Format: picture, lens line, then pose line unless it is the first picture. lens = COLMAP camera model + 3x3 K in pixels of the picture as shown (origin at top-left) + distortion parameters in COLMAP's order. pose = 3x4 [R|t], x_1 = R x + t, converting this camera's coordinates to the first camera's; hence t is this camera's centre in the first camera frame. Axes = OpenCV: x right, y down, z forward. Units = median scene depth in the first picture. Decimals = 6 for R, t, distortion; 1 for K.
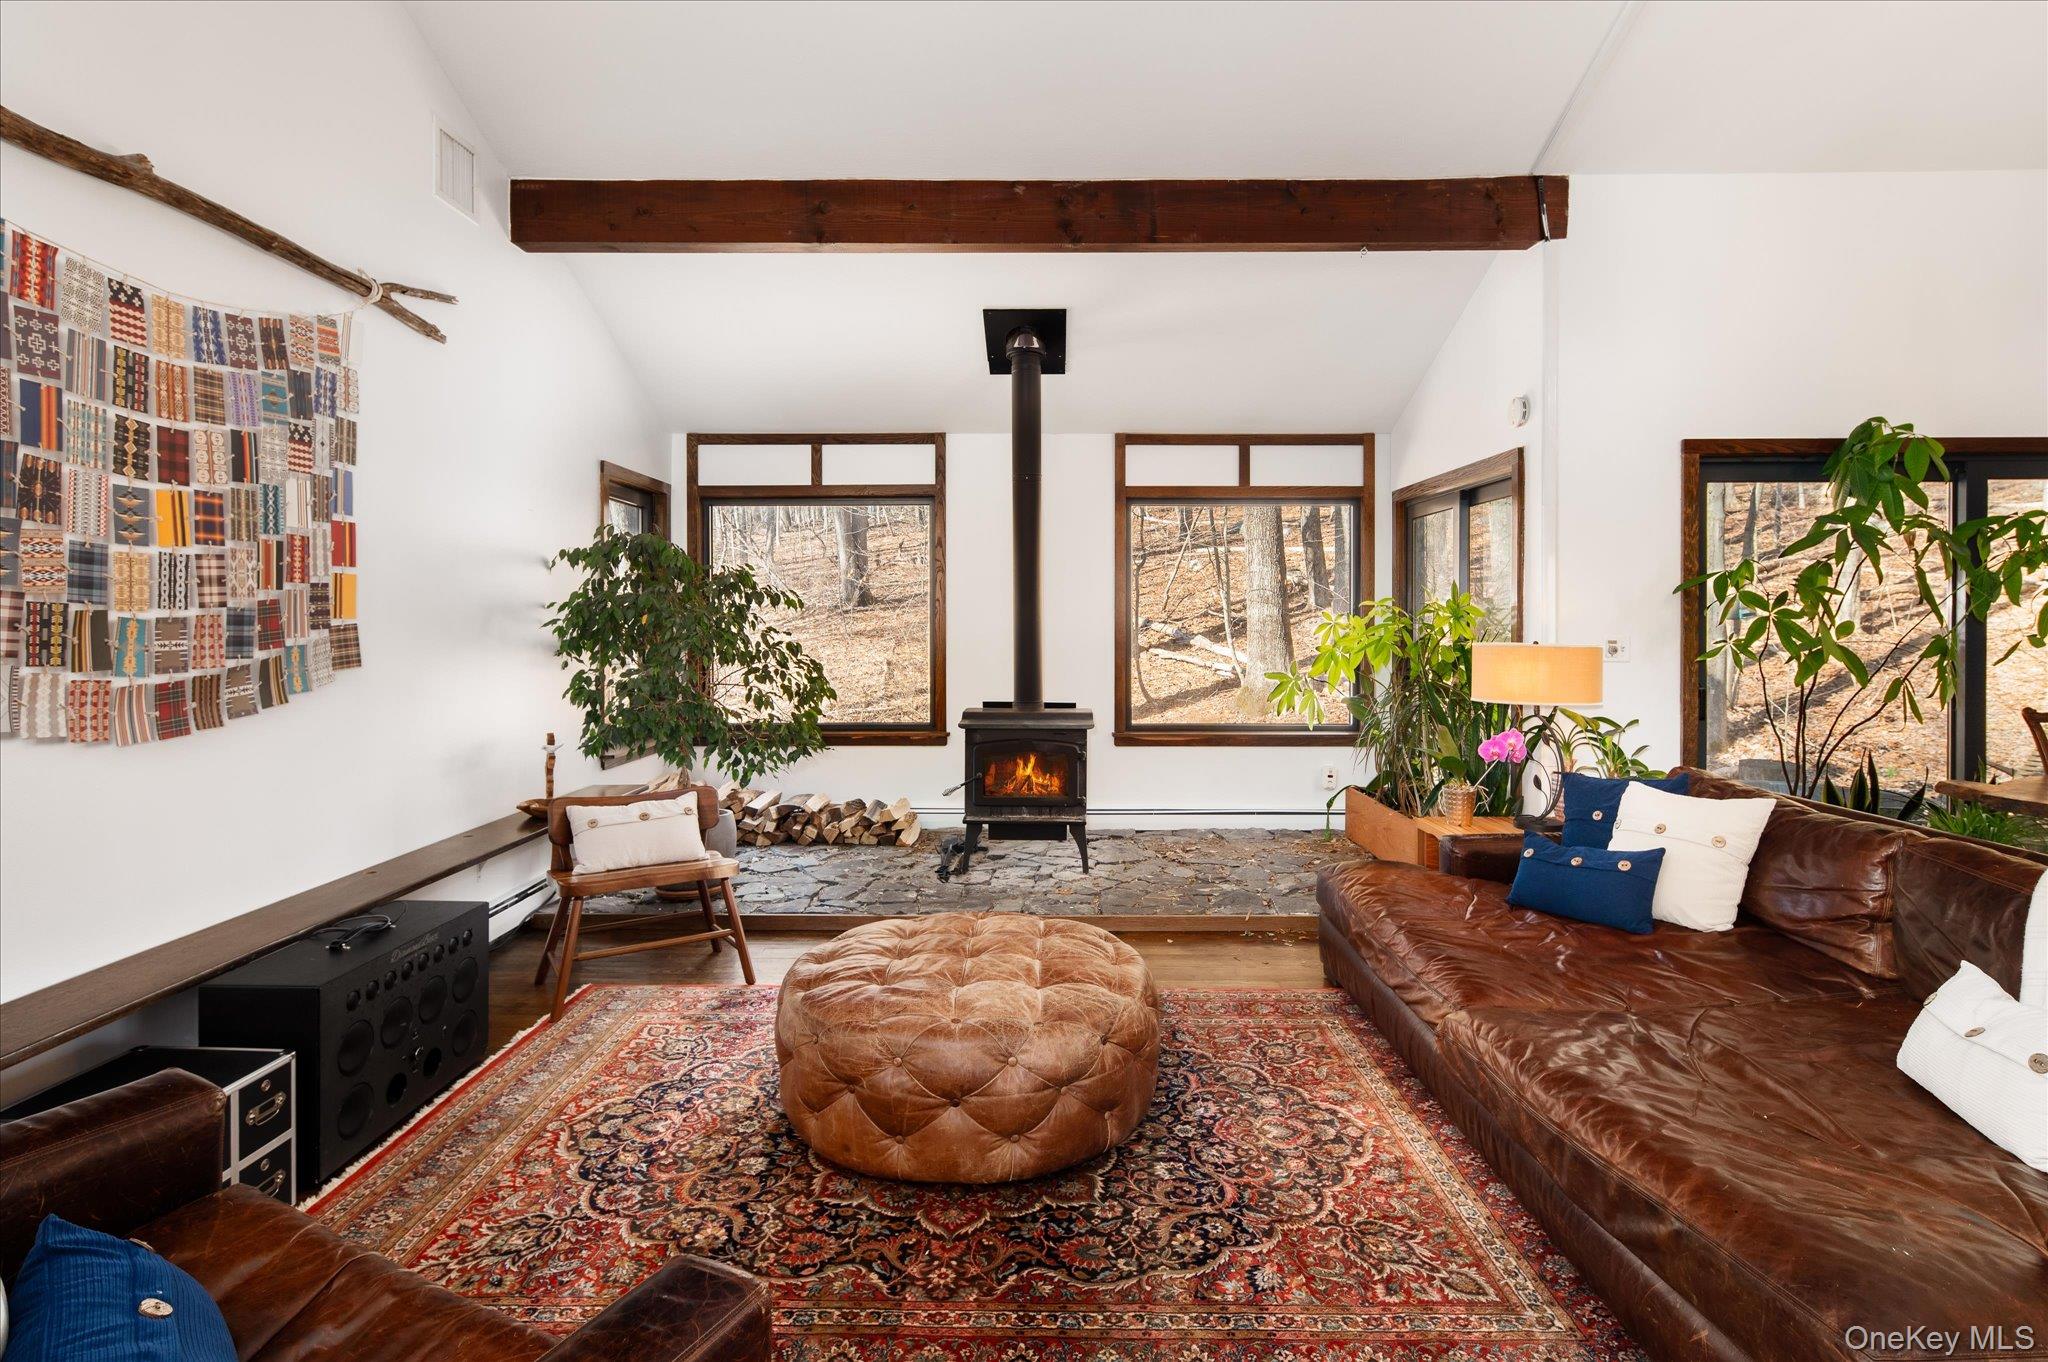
lens RADIAL K [[998.7, 0, 1023.7], [0, 998.7, 637.1], [0, 0, 1]] dist [-0.004162, -0.000916]
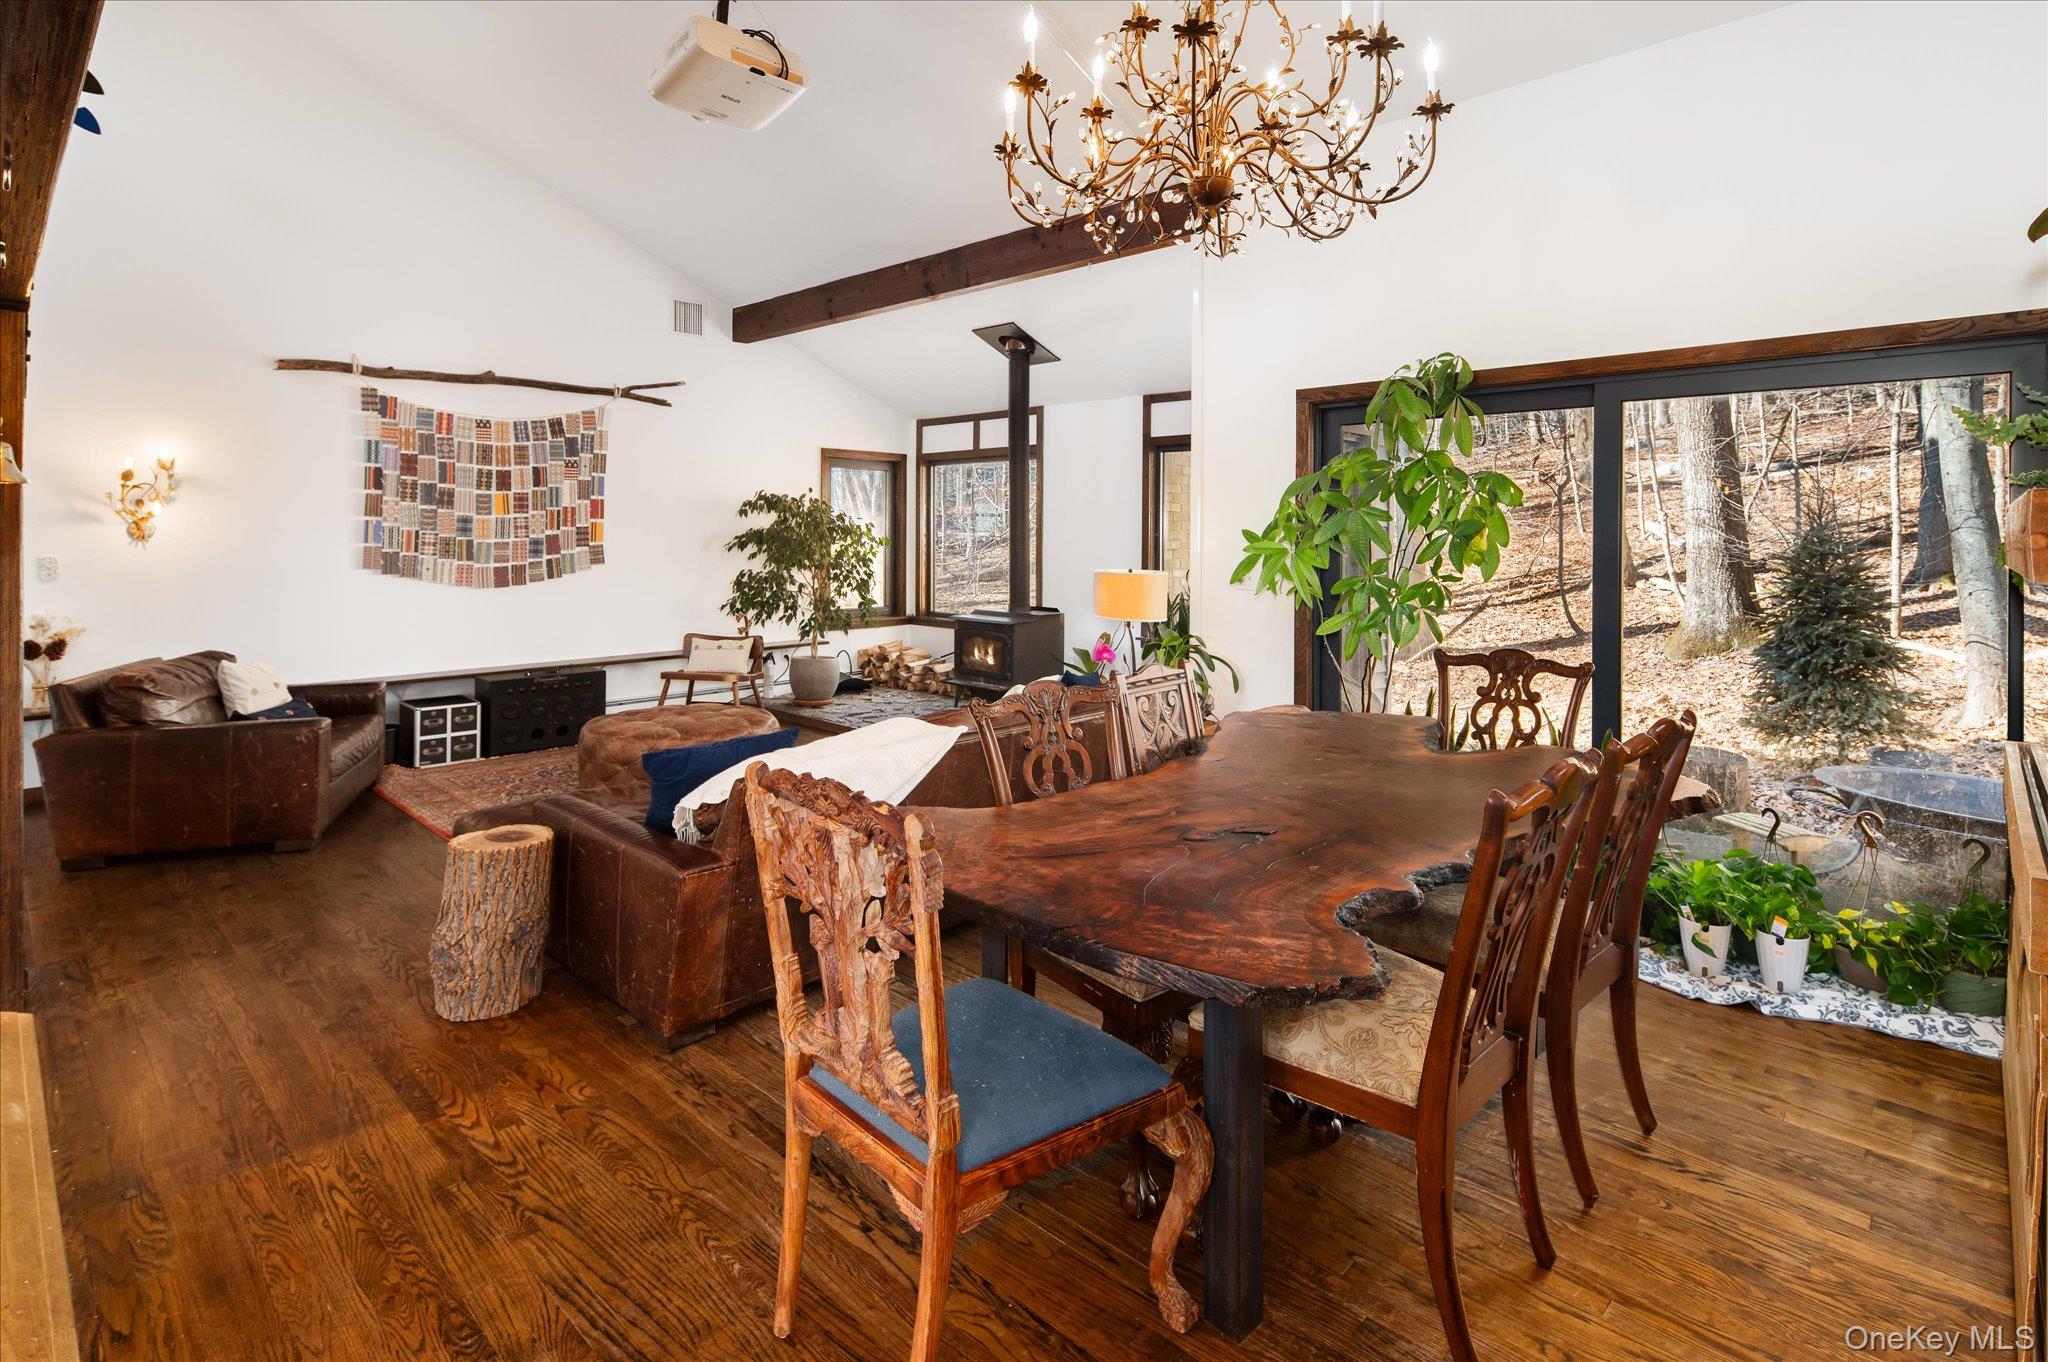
lens RADIAL K [[985.9, 0, 1021.4], [0, 985.9, 536.4], [0, 0, 1]] dist [0.018509, -0.000005]
pose [[0.731114, 0.008914, -0.682198, 1.177856], [-0.019753, 0.999772, -0.008106, -0.024264], [0.681970, 0.019402, 0.731123, 0.014226]]
